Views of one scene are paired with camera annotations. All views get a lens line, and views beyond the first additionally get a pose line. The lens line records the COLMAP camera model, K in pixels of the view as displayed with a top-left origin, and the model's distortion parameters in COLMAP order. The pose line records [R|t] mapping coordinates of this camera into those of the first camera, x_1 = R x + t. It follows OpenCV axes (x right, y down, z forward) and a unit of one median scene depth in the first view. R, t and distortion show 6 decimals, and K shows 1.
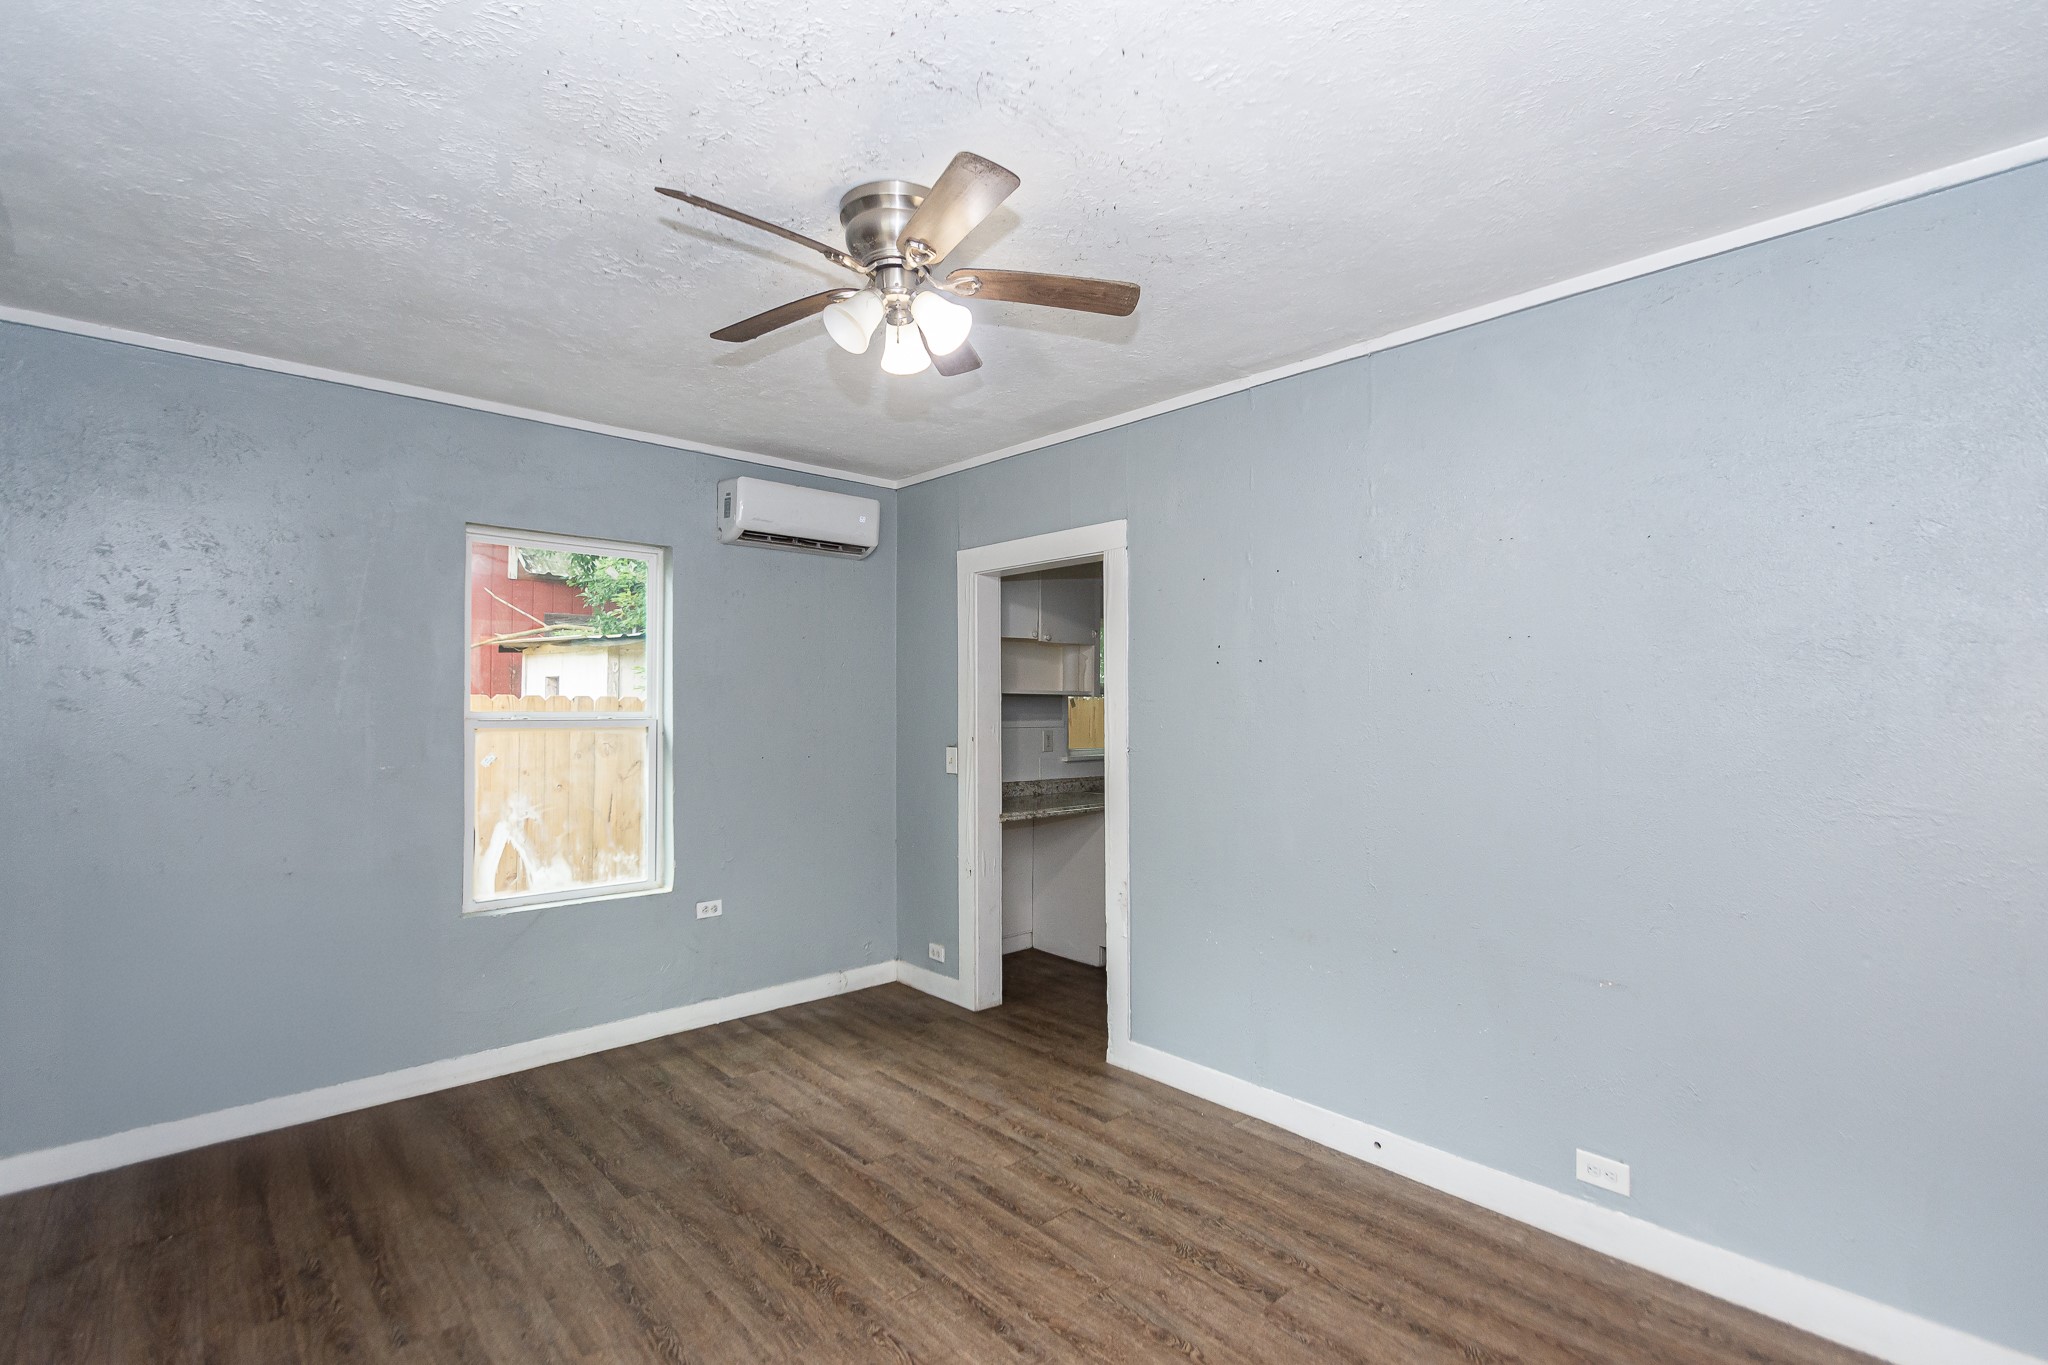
lens RADIAL K [[930.0, 0, 1024.0], [0, 930.0, 682.5], [0, 0, 1]] dist [-0.000471, -0.000845]
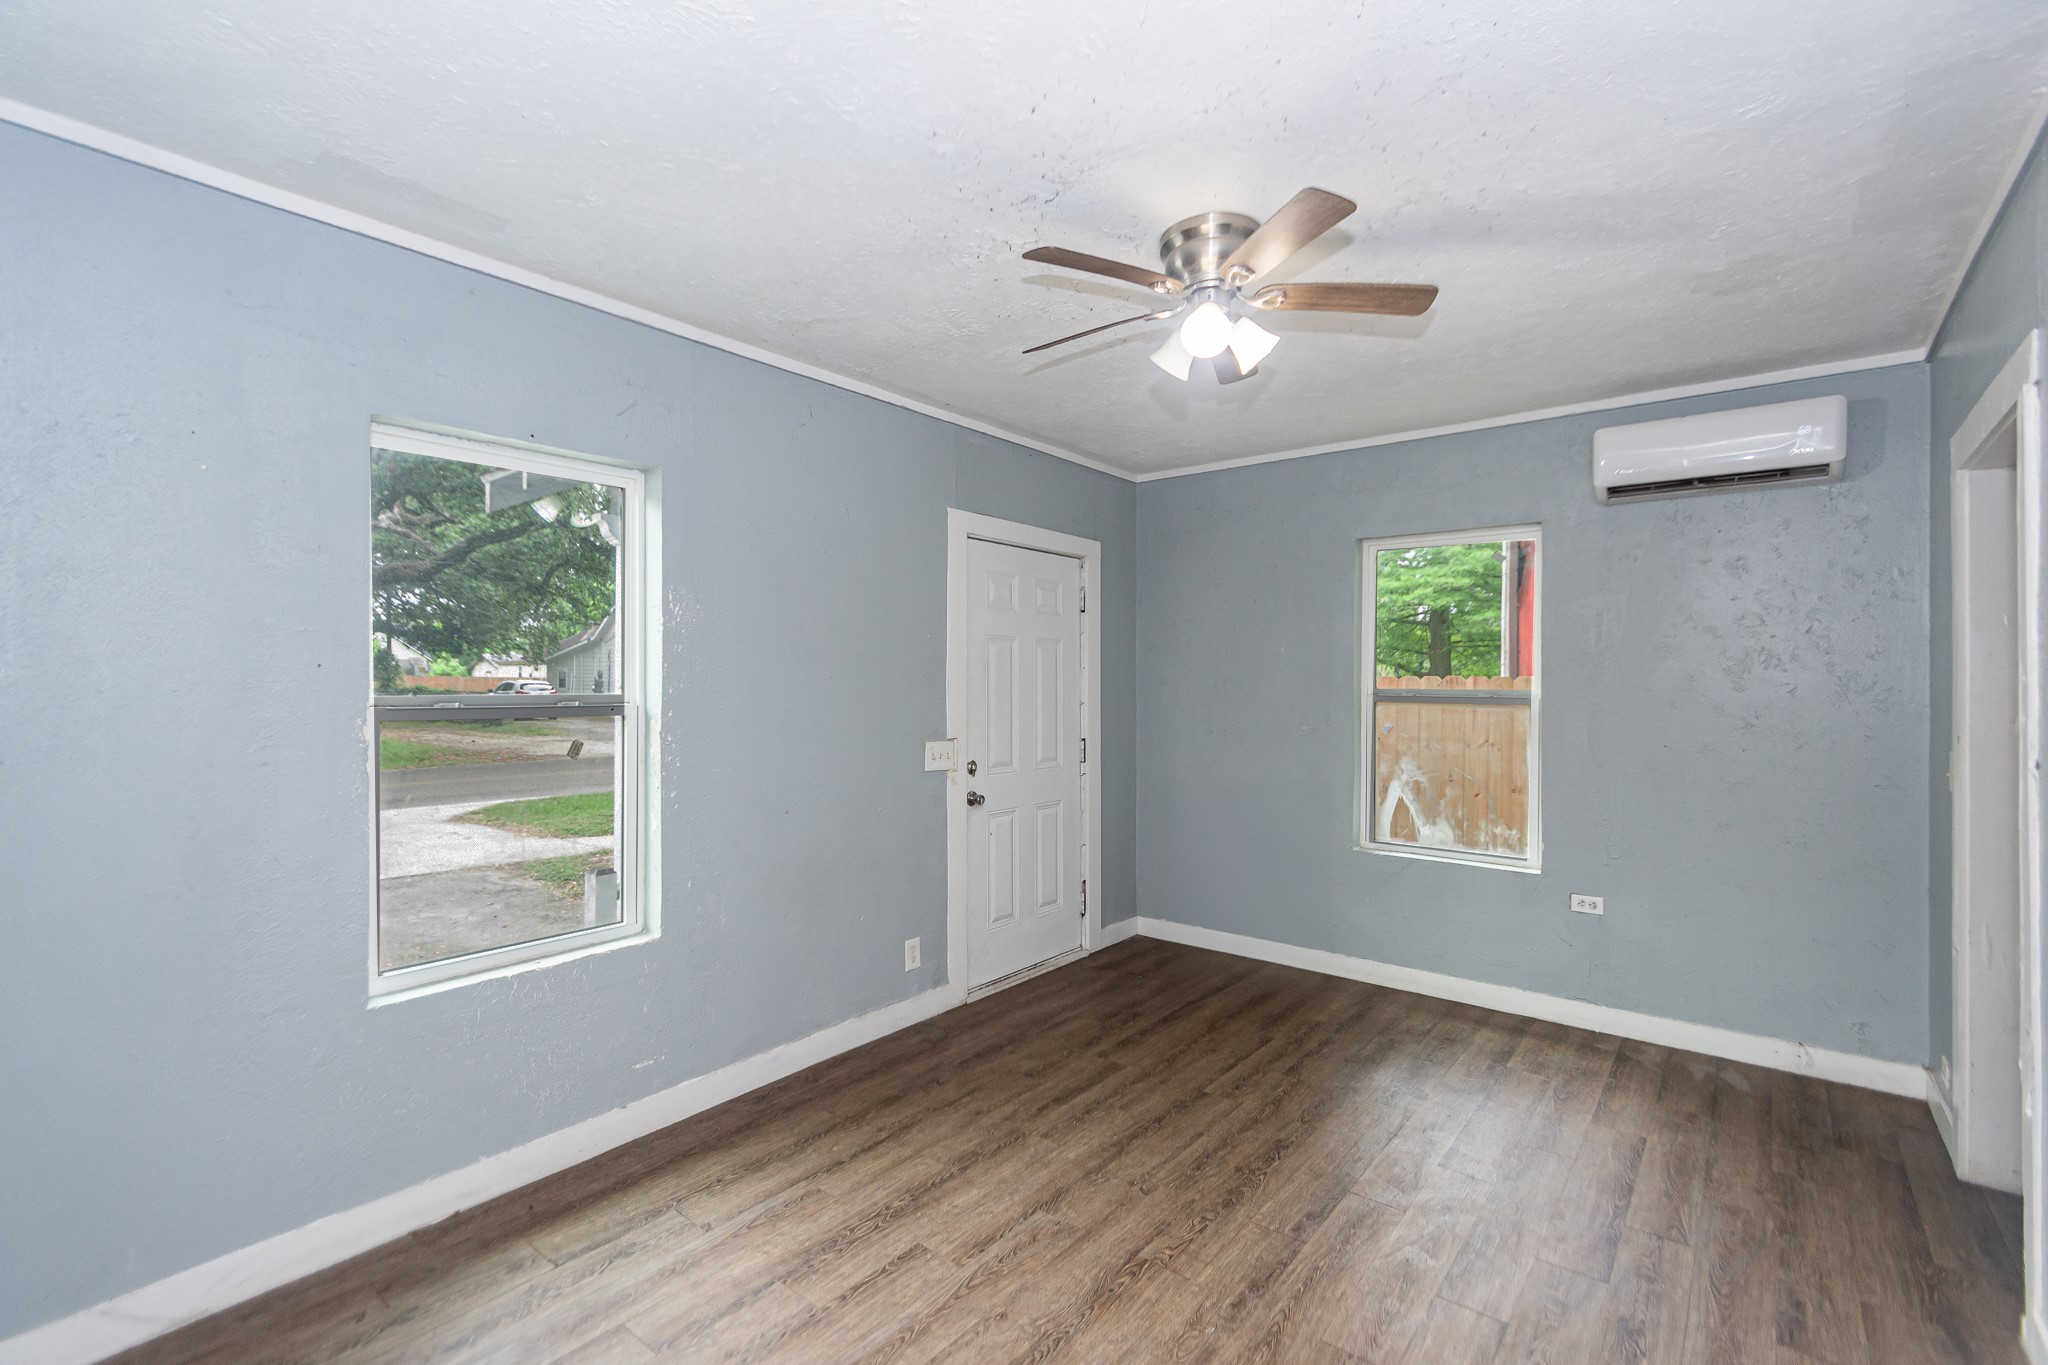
lens RADIAL K [[905.9, 0, 1024.0], [0, 905.9, 682.5], [0, 0, 1]] dist [-0.001596, -0.001119]
pose [[0.146863, -0.000673, -0.989157, 0.627590], [0.013865, 0.999903, 0.001378, 0.018054], [0.989060, -0.013917, 0.146858, 0.419612]]
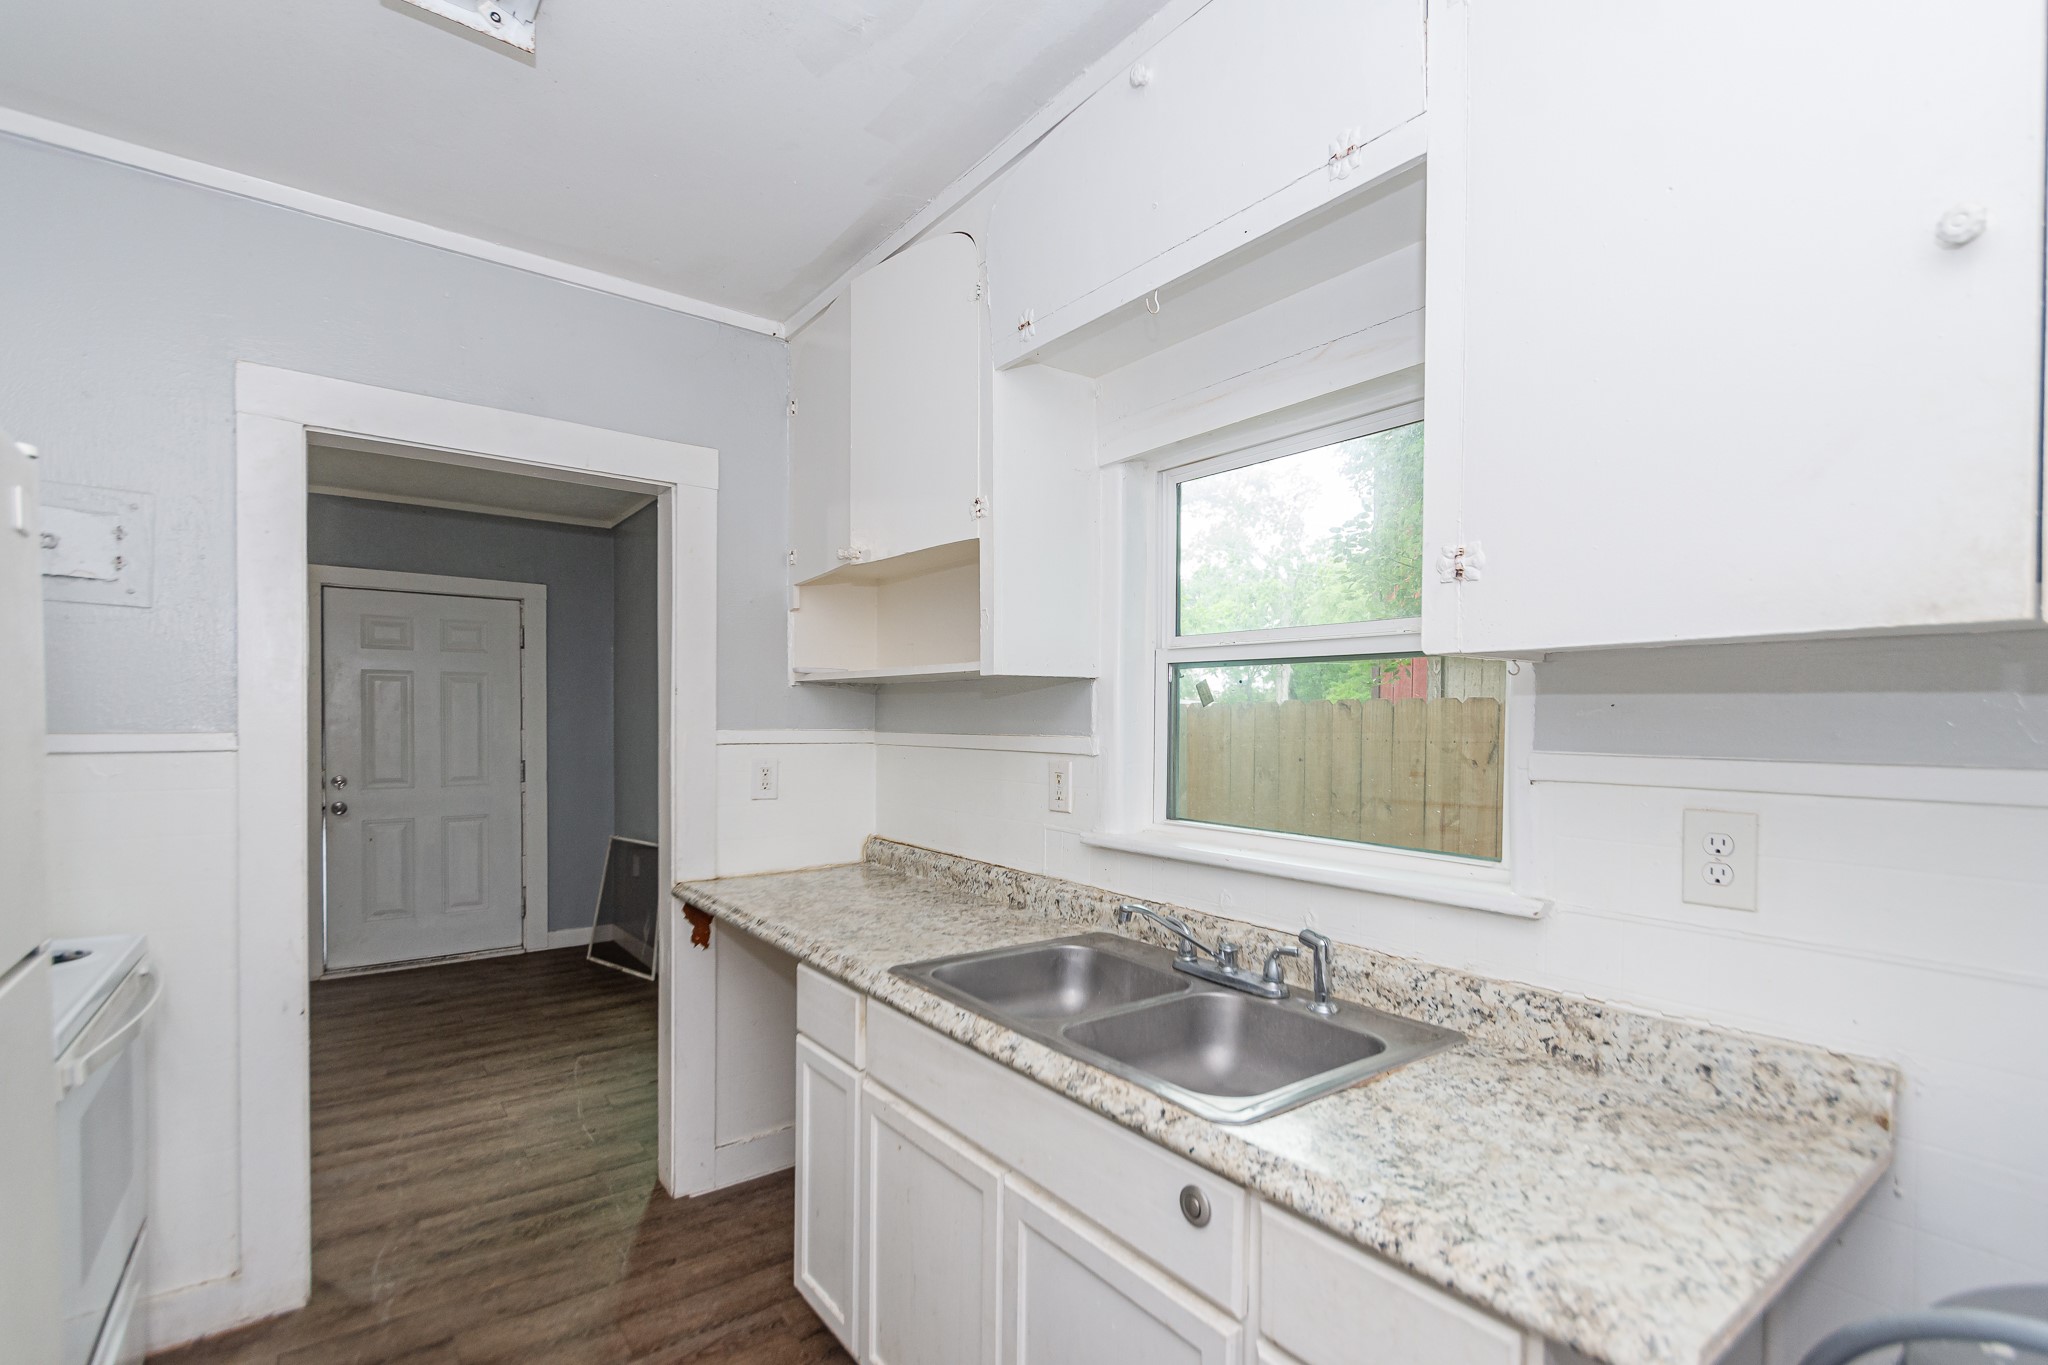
lens RADIAL K [[923.2, 0, 1022.7], [0, 923.2, 727.6], [0, 0, 1]] dist [0.000507, 0.000027]
pose [[-0.090555, 0.001436, -0.995890, 0.785797], [0.011638, 0.999932, 0.000383, 0.062420], [0.995823, -0.011556, -0.090566, 1.838110]]
